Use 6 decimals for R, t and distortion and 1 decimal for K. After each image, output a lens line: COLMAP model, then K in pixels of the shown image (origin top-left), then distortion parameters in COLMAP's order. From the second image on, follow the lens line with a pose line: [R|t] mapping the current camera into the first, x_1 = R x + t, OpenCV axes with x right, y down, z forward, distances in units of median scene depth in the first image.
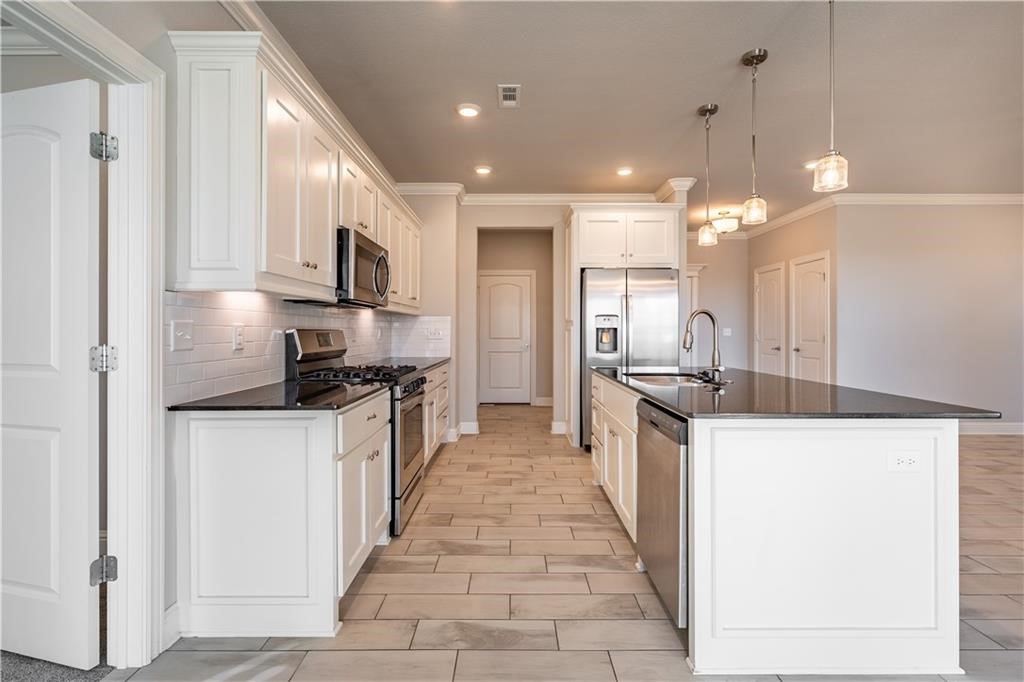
lens RADIAL K [[470.9, 0, 512.8], [0, 470.9, 330.9], [0, 0, 1]] dist [0.000545, 0.000162]
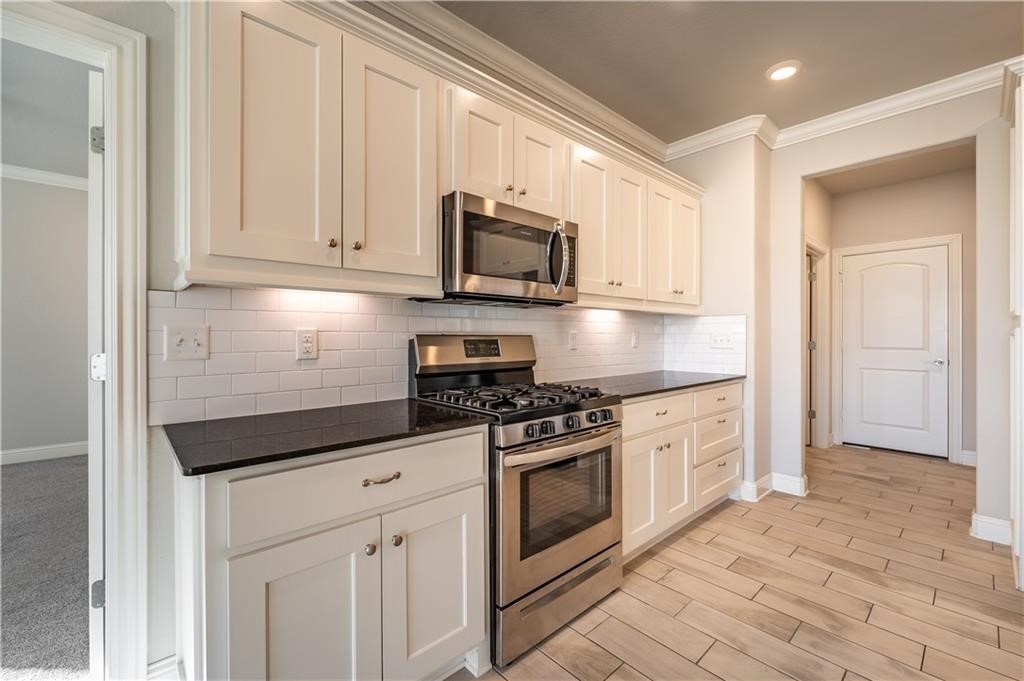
lens RADIAL K [[430.7, 0, 507.0], [0, 430.7, 335.9], [0, 0, 1]] dist [-0.000242, 0.000005]
pose [[0.674453, 0.000336, -0.738318, 0.165377], [-0.000606, 1.000000, -0.000098, -0.001686], [0.738317, 0.000513, 0.674453, 0.570921]]
